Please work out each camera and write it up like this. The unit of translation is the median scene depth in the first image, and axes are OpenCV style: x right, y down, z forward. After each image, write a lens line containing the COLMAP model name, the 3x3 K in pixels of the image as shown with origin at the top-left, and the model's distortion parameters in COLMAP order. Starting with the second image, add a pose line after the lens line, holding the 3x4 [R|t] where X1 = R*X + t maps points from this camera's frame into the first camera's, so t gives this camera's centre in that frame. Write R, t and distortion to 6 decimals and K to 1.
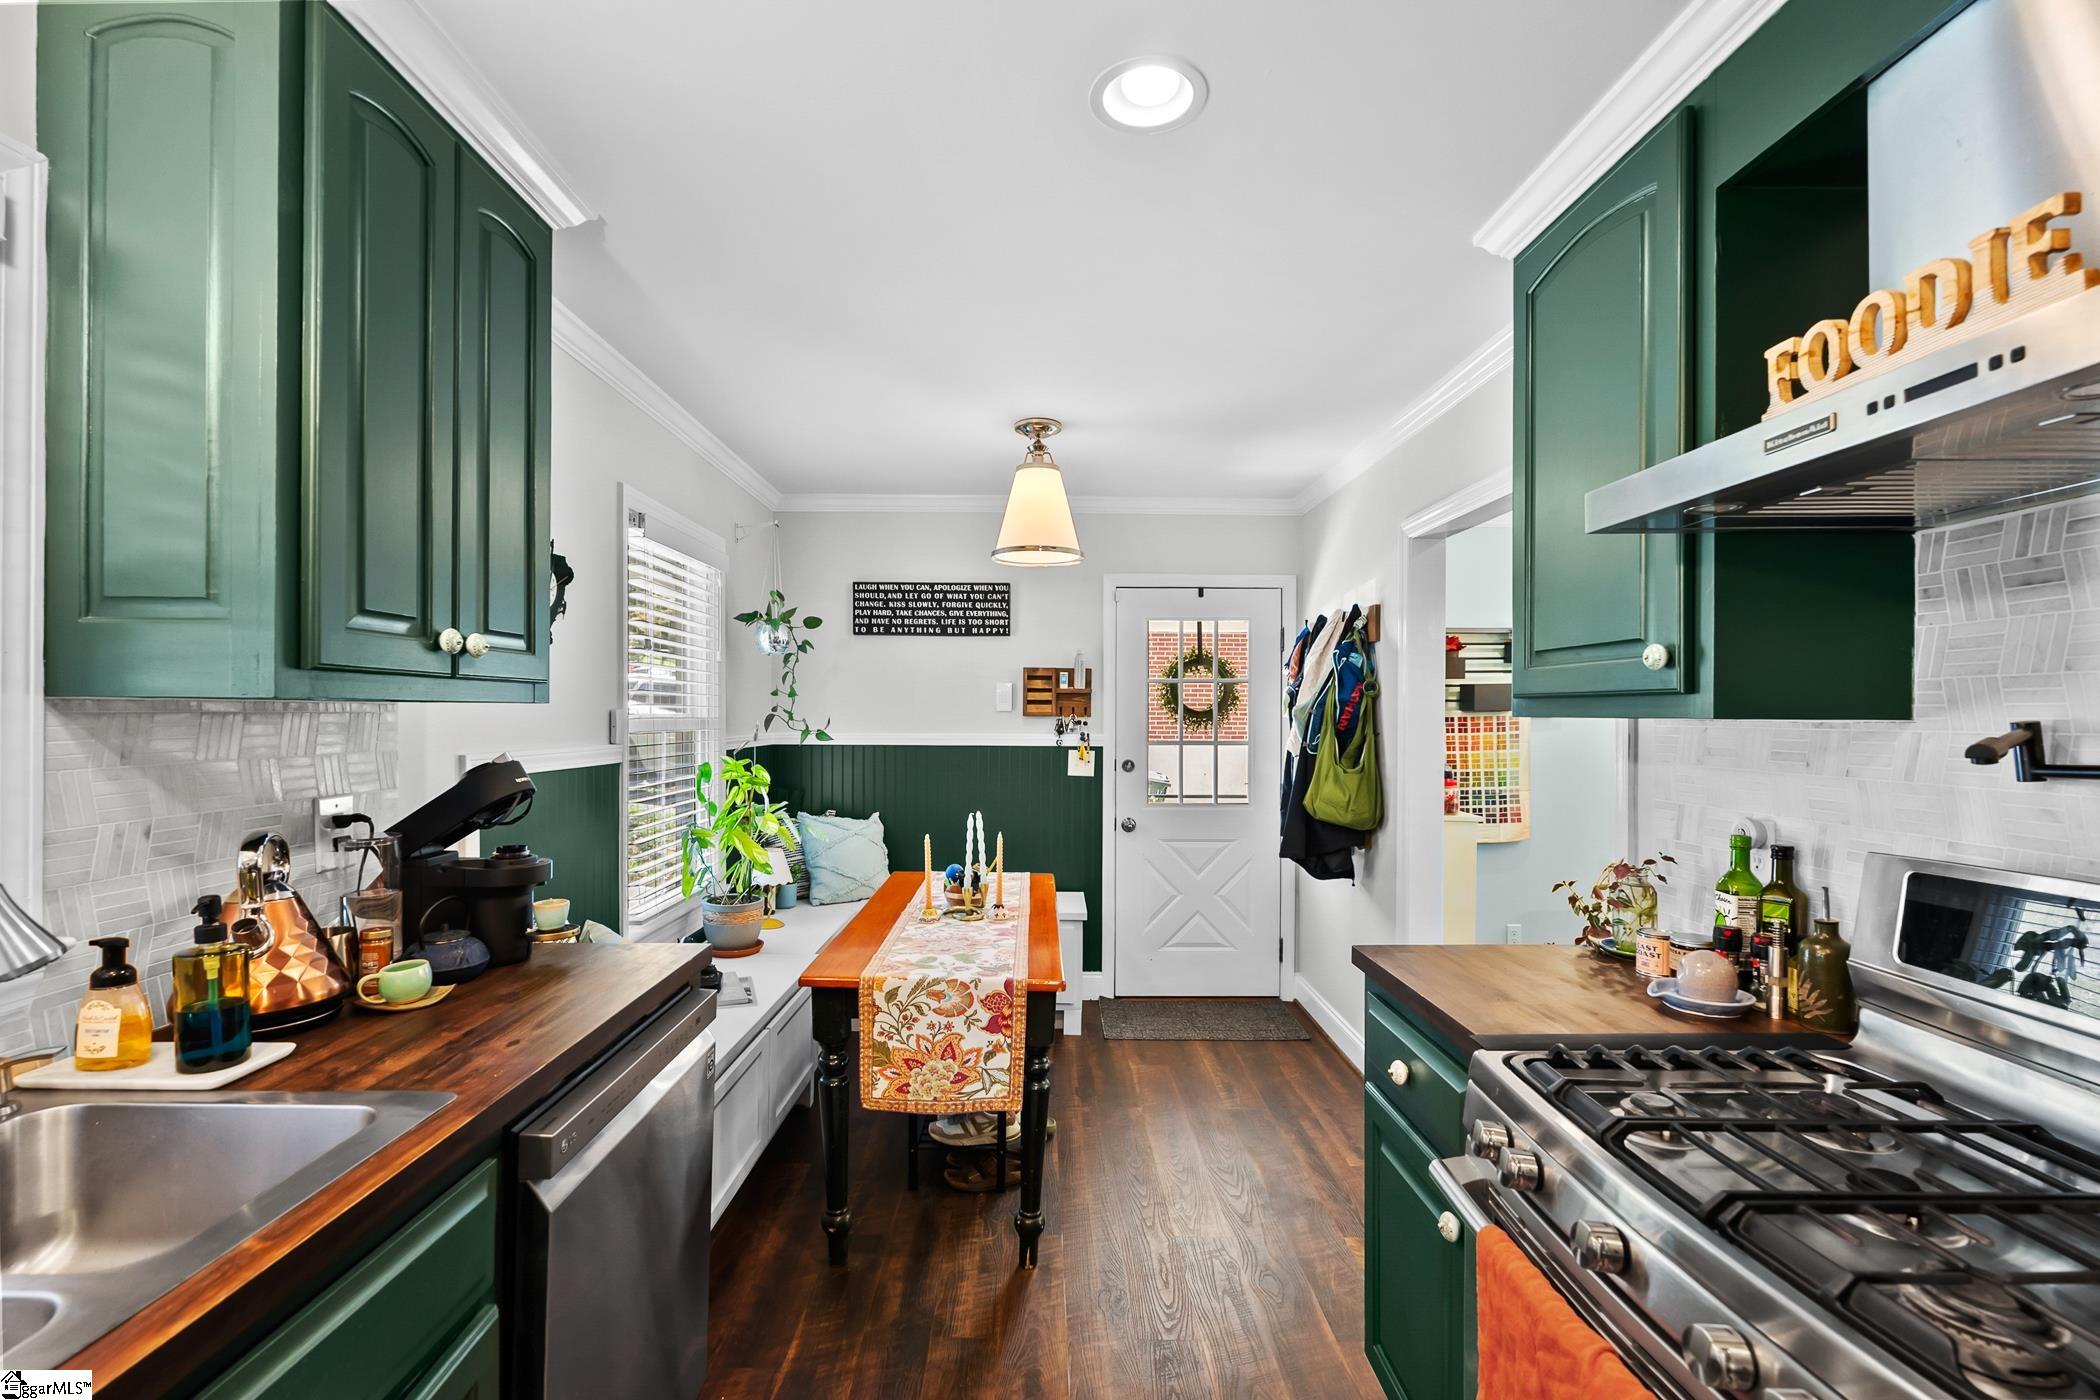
lens RADIAL K [[962.0, 0, 1047.4], [0, 962.0, 707.5], [0, 0, 1]] dist [0.000718, 0.000002]
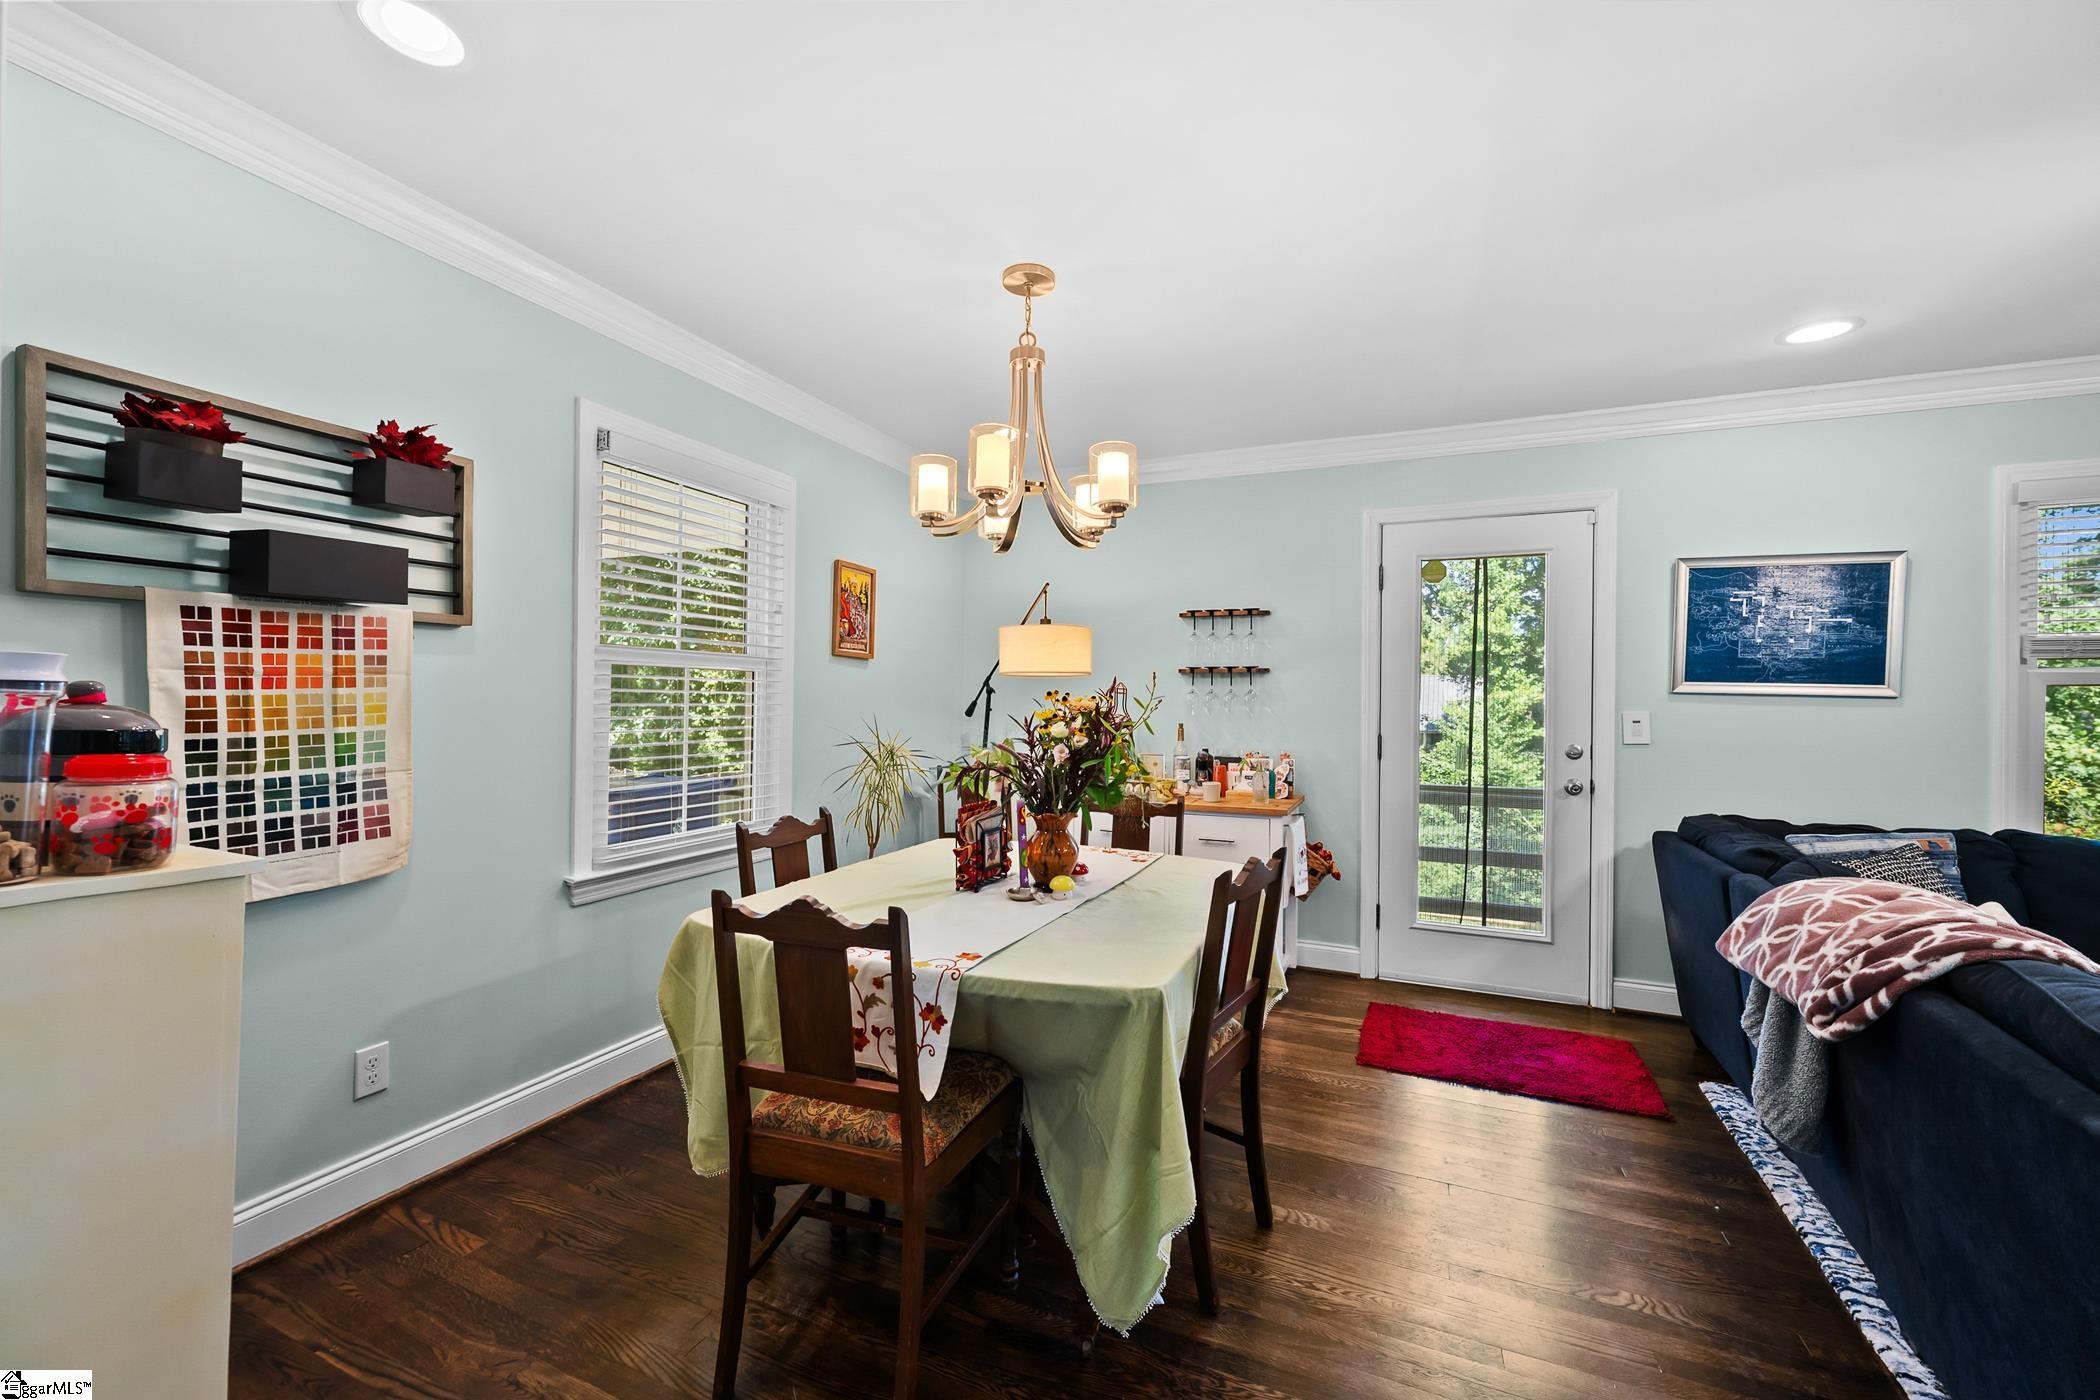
lens RADIAL K [[836.1, 0, 1047.5], [0, 836.1, 703.6], [0, 0, 1]] dist [-0.000507, -0.000766]
pose [[0.409322, -0.003433, 0.912383, 0.241453], [-0.009929, 0.999917, 0.008217, 0.045007], [-0.912336, -0.012423, 0.409254, 0.521659]]
